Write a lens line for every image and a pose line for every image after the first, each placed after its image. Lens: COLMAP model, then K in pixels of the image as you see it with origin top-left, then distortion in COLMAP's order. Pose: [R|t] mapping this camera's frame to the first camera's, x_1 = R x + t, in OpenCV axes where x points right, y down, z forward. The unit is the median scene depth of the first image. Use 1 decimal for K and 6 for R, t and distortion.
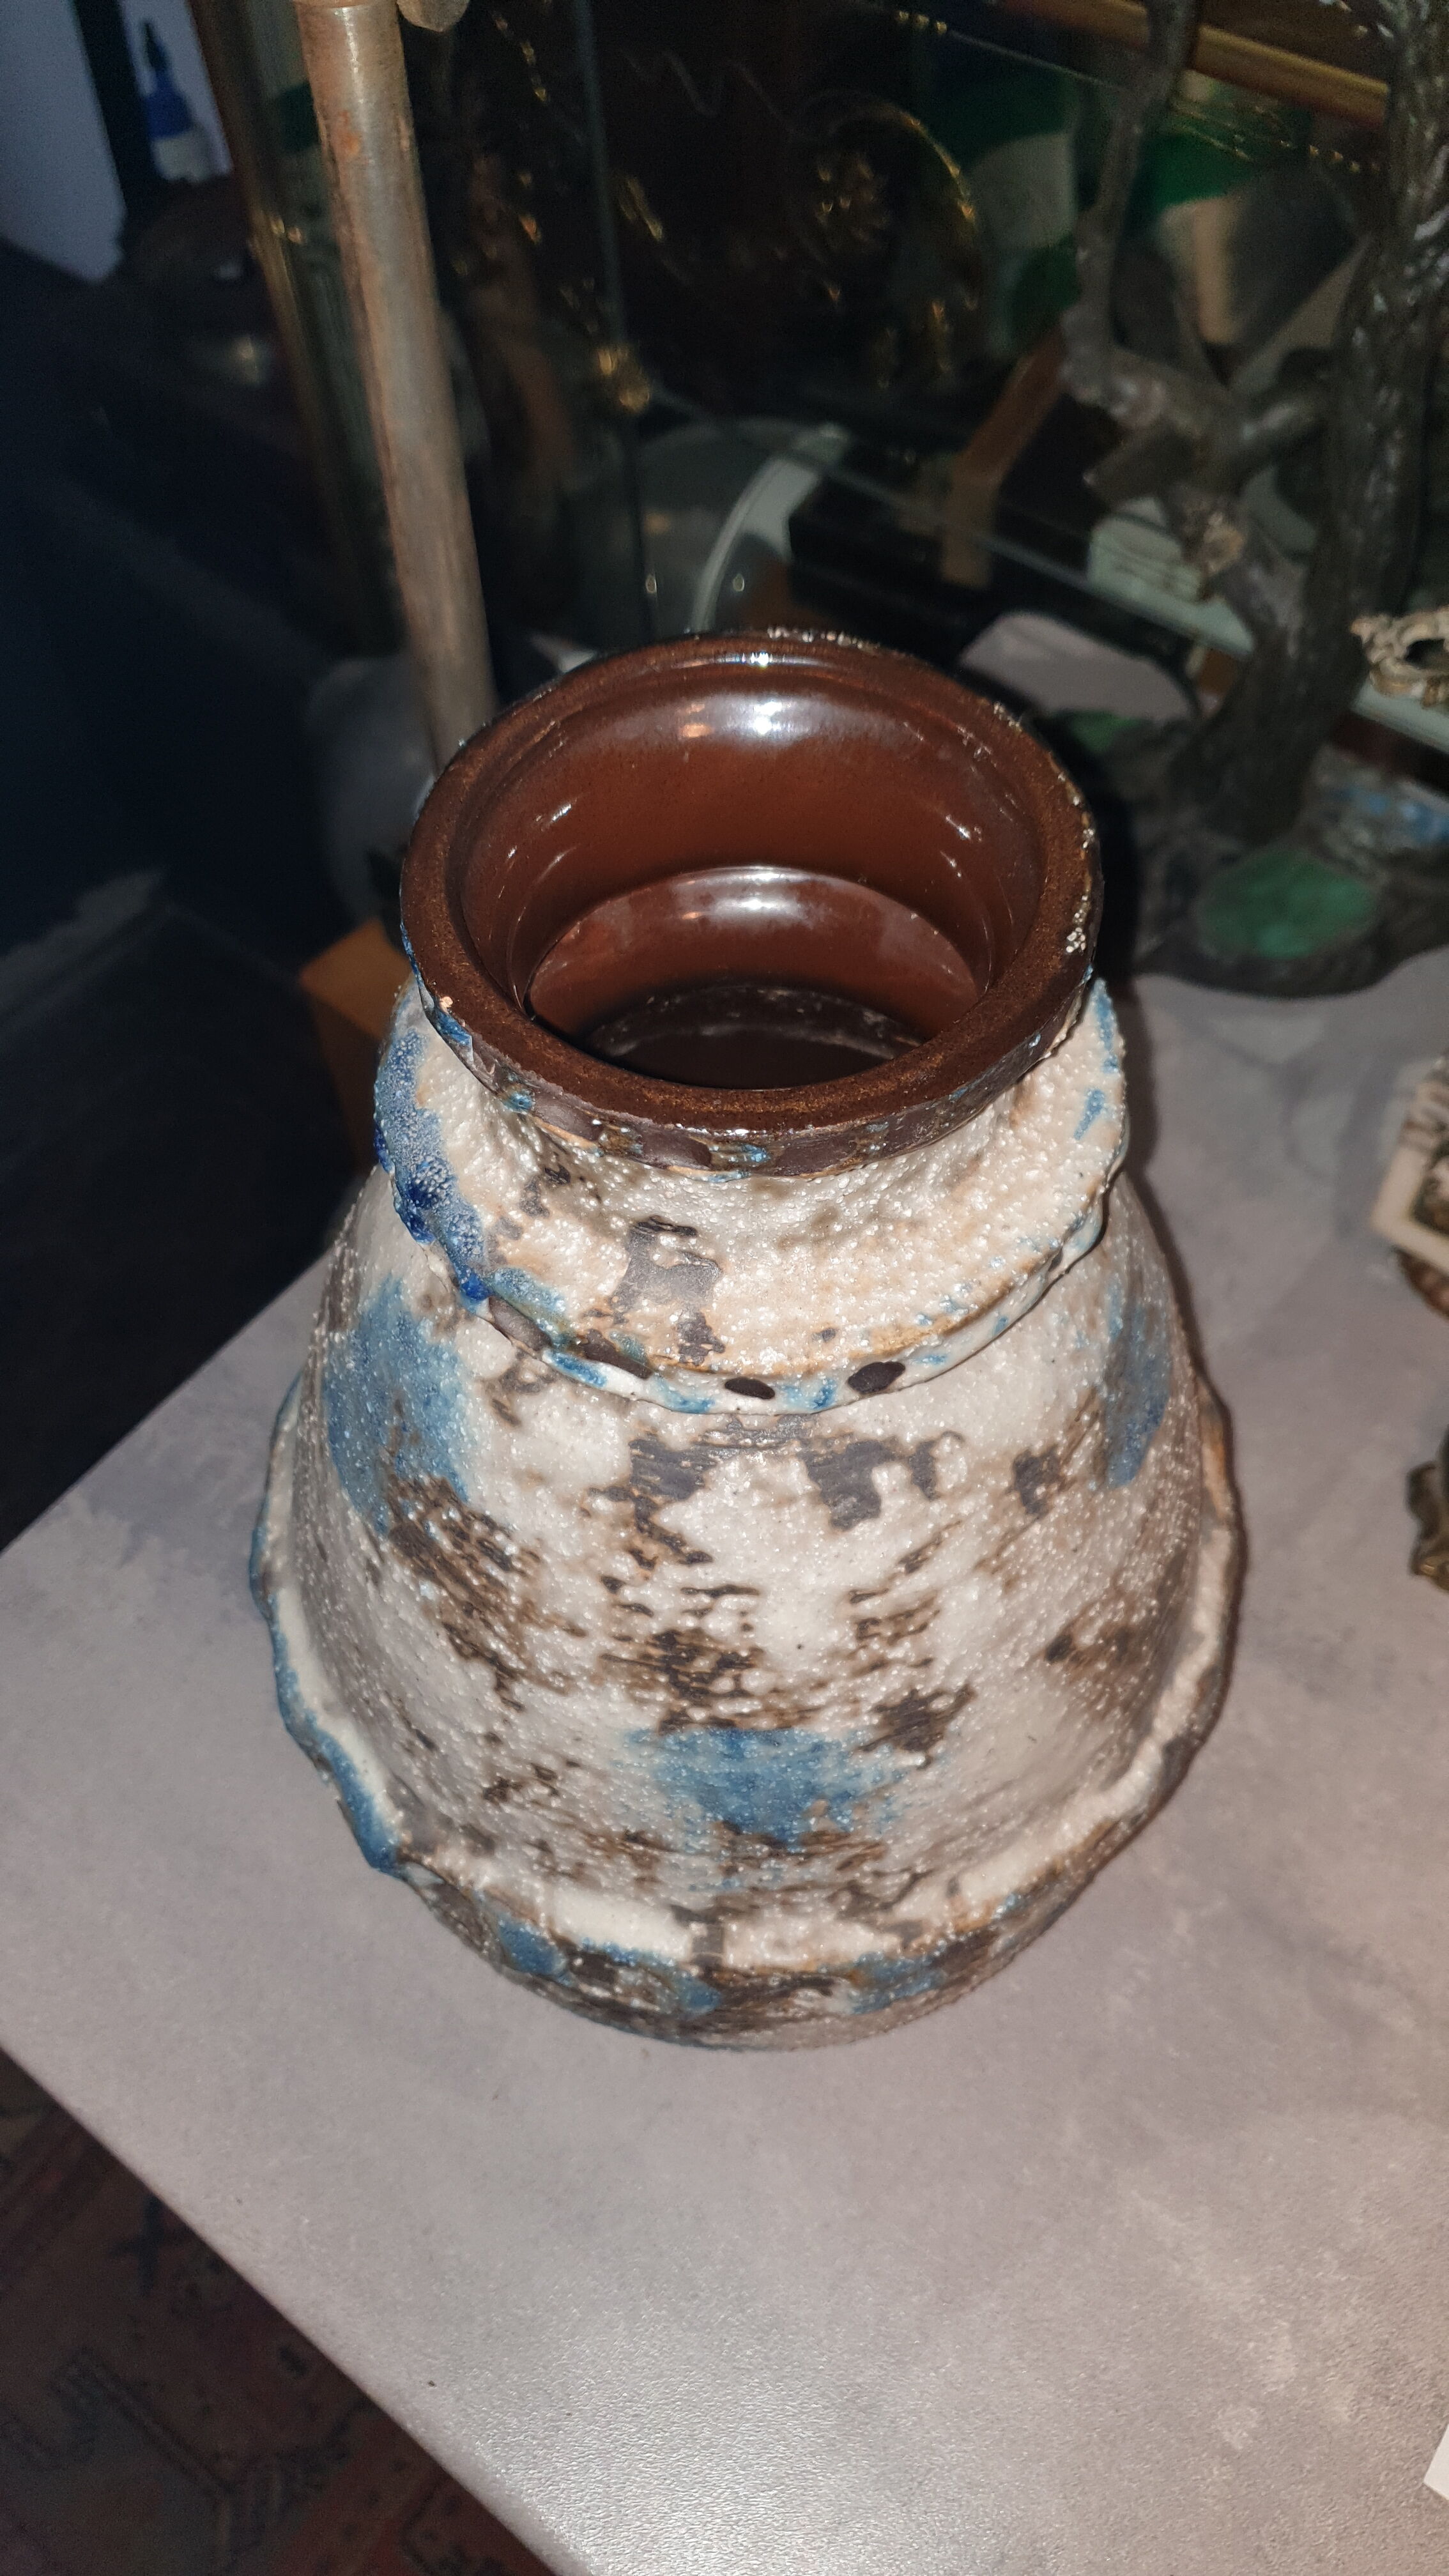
lens RADIAL K [[2002.8, 0, 706.3], [0, 2002.8, 1248.7], [0, 0, 1]] dist [0.122600, -0.327127]
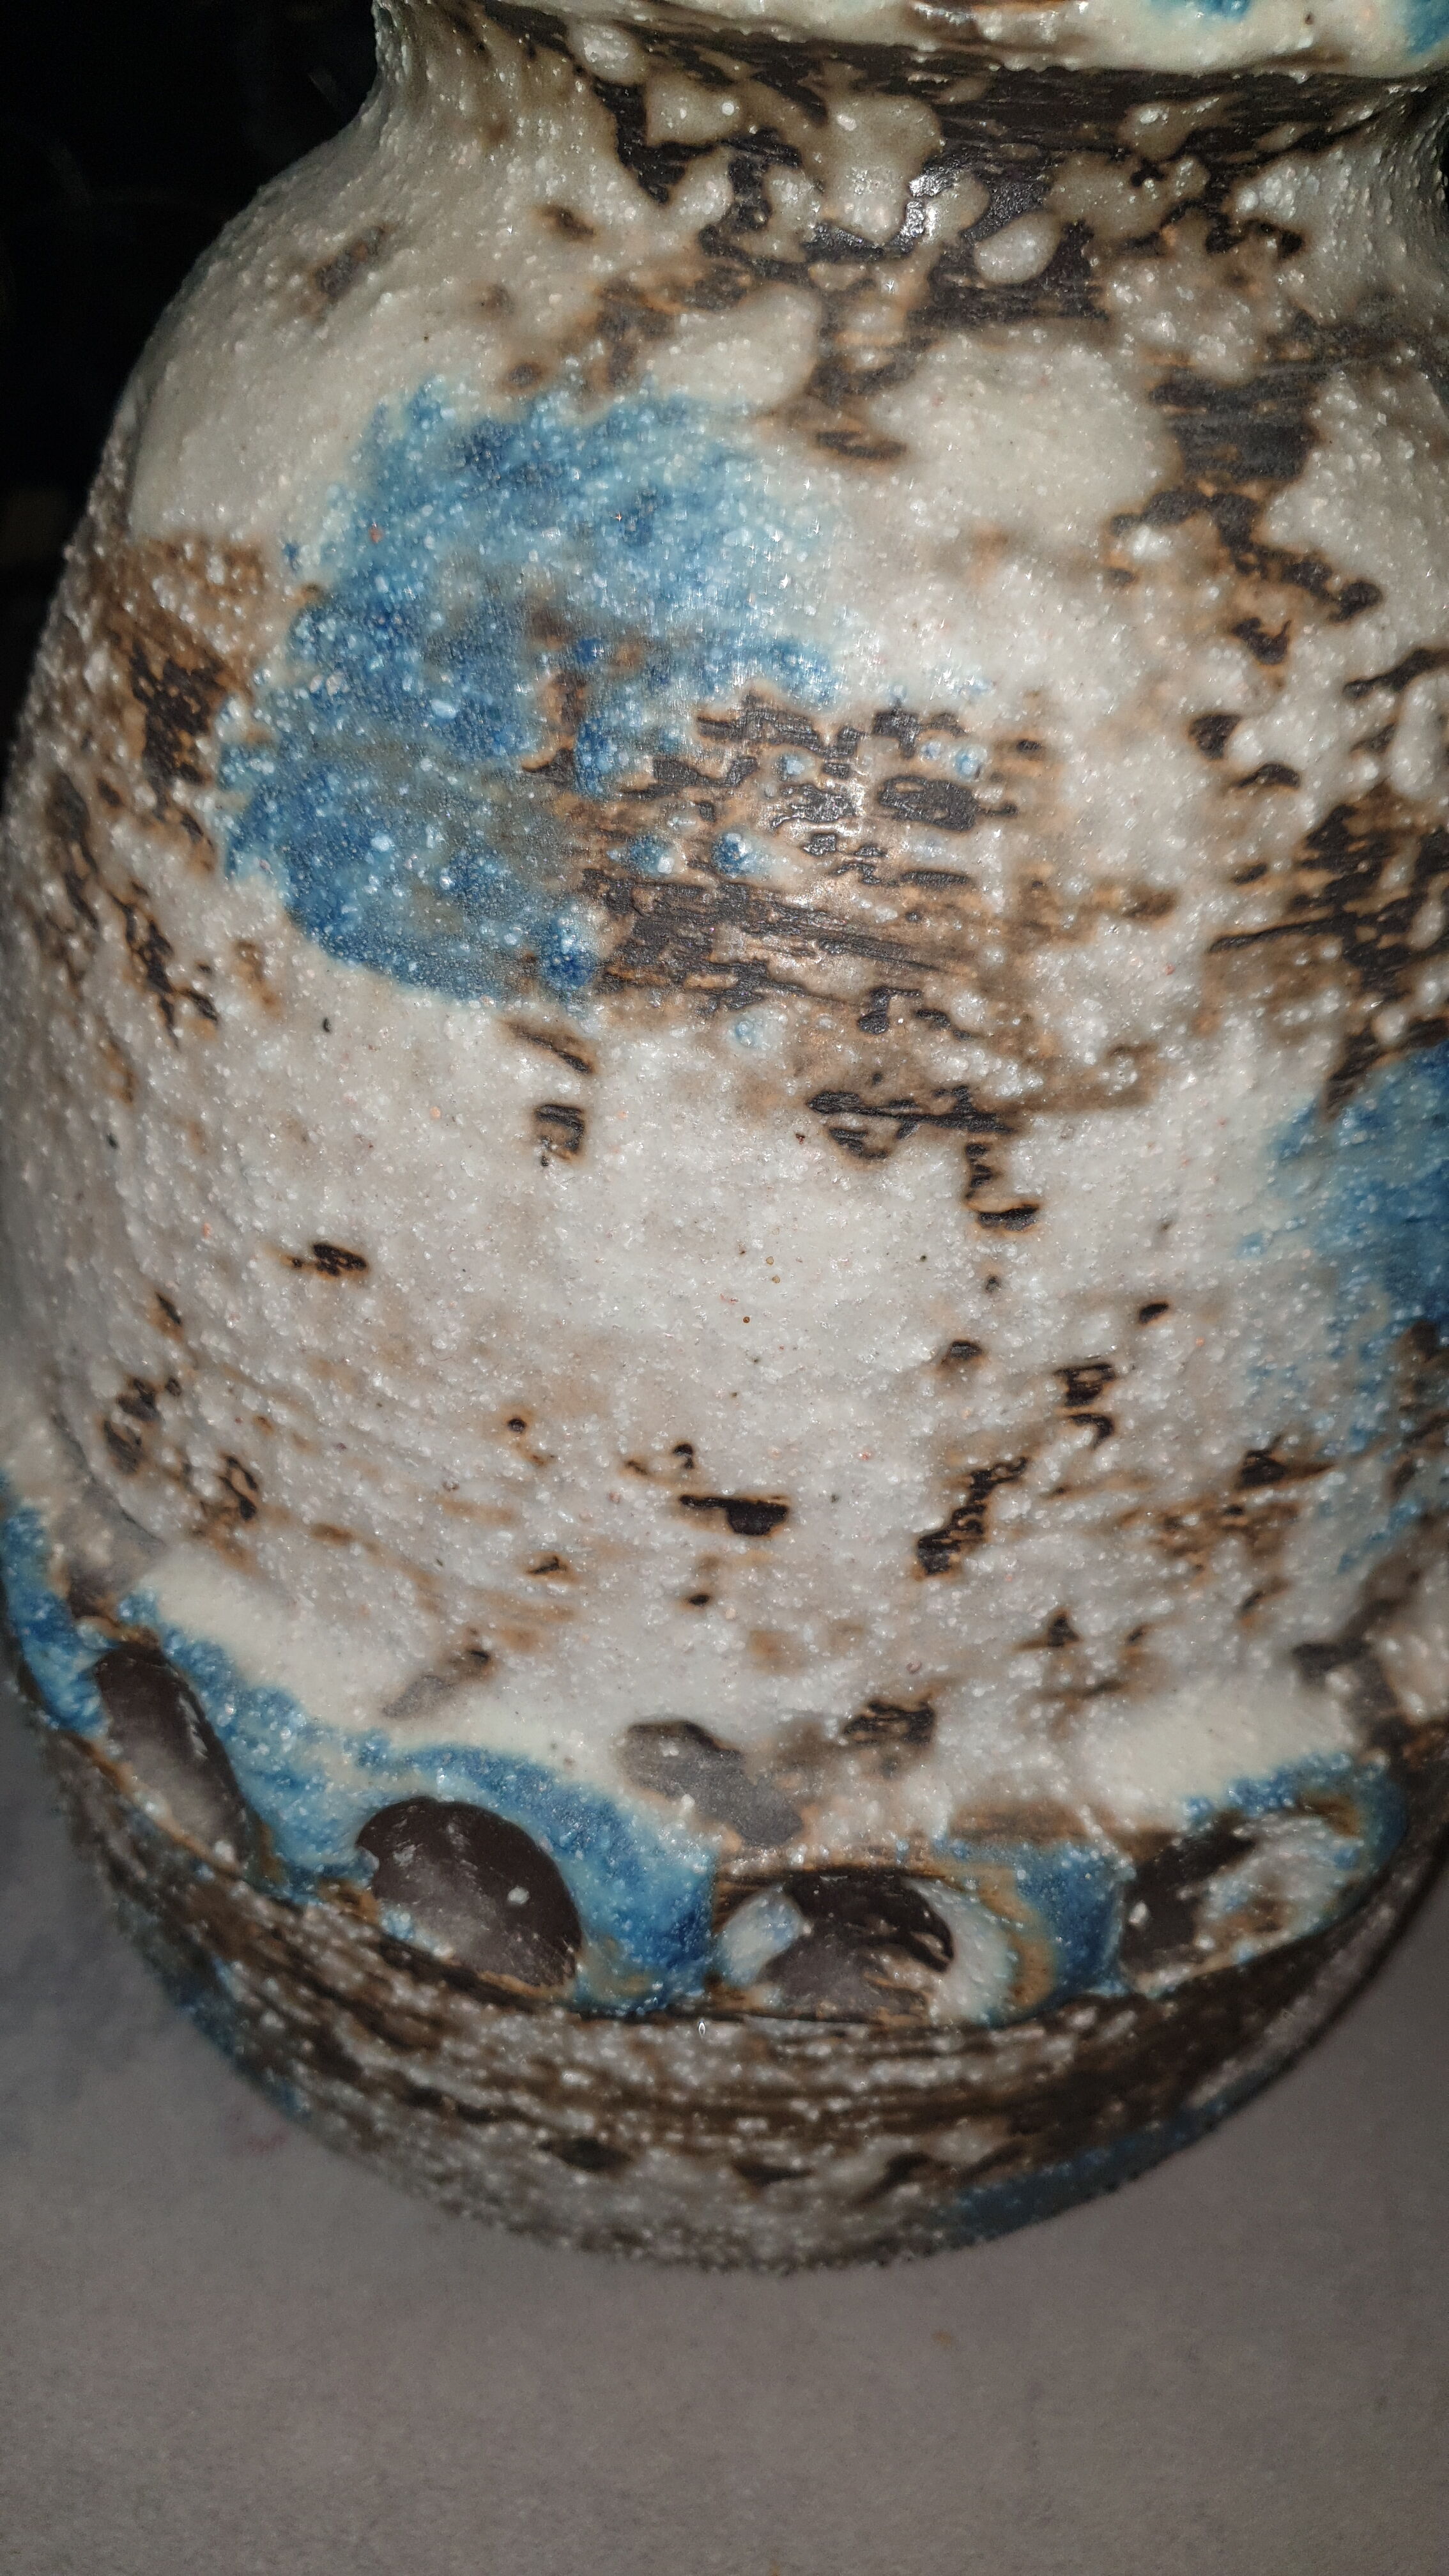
lens RADIAL K [[2002.8, 0, 706.3], [0, 2002.8, 1248.7], [0, 0, 1]] dist [0.122600, -0.327127]
pose [[0.814367, -0.303018, 0.494961, -0.373655], [0.424139, 0.892883, -0.151215, 0.272929], [-0.396122, 0.333077, 0.855656, 0.655697]]
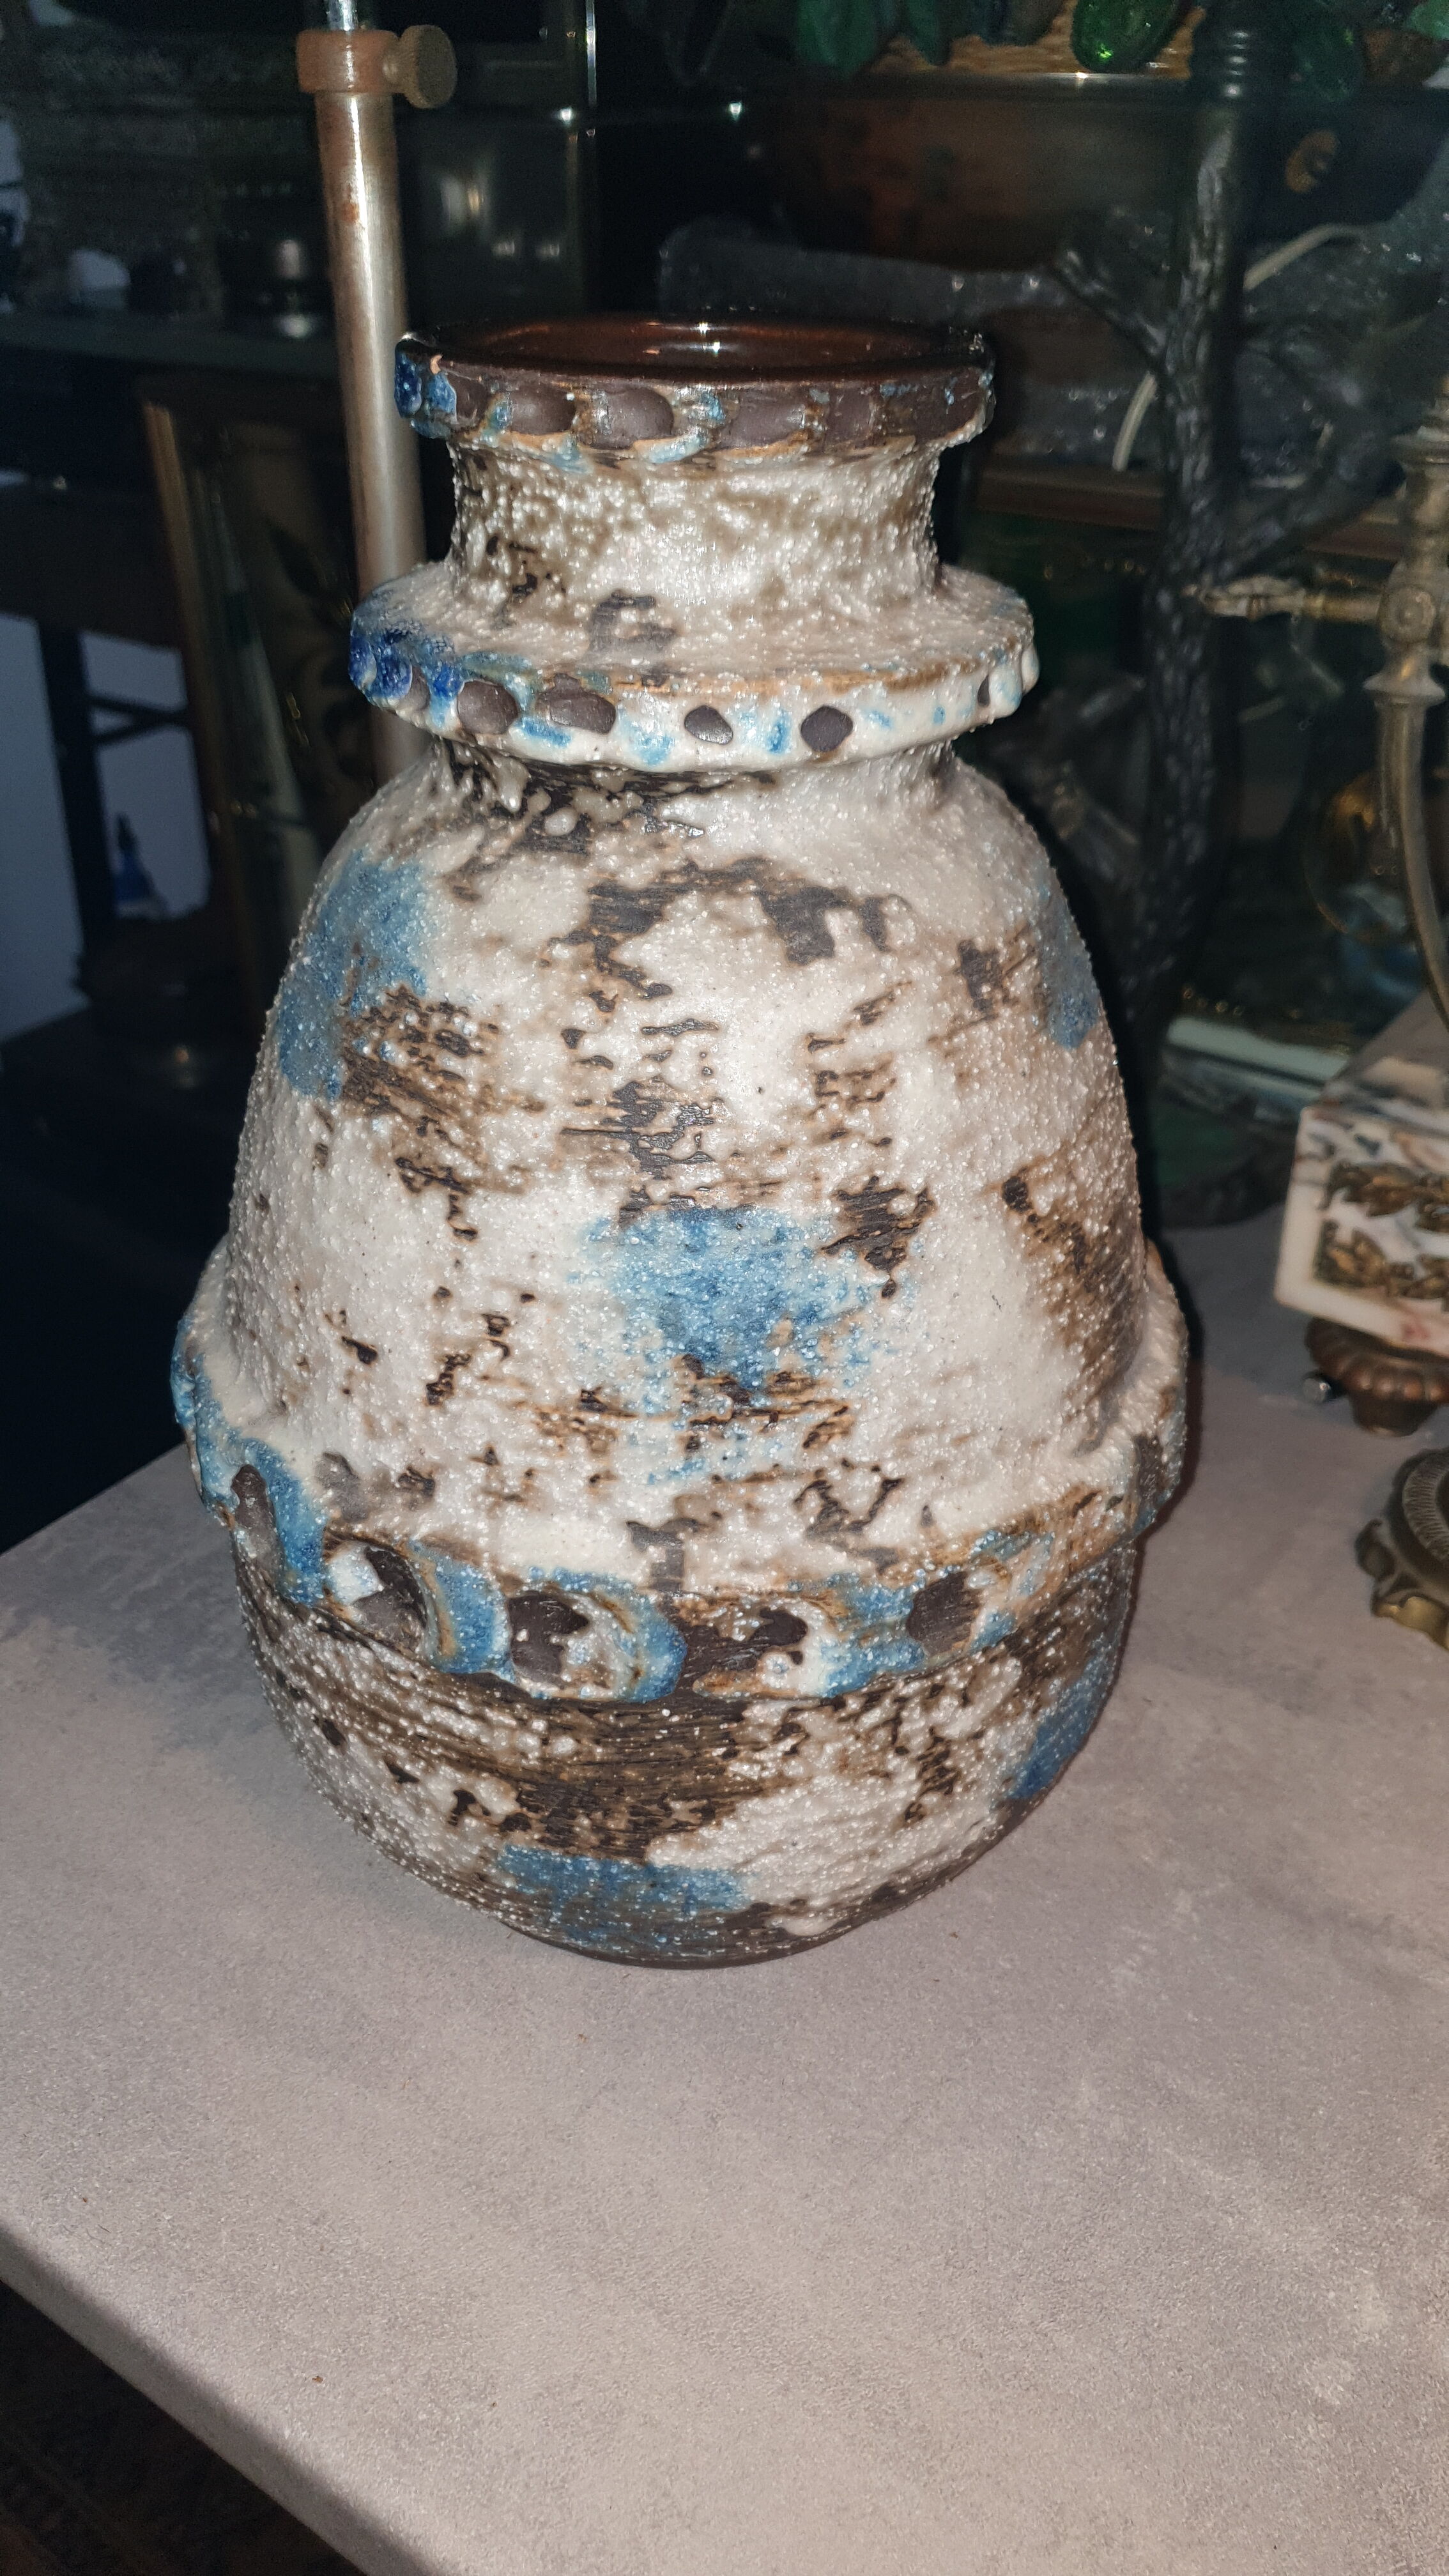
lens RADIAL K [[1975.3, 0, 713.0], [0, 1975.3, 1283.1], [0, 0, 1]] dist [0.240223, -0.597143]
pose [[0.998118, -0.006659, 0.060960, -0.035604], [0.030947, 0.912911, -0.406983, 0.646019], [-0.052941, 0.408103, 0.911399, 0.132133]]
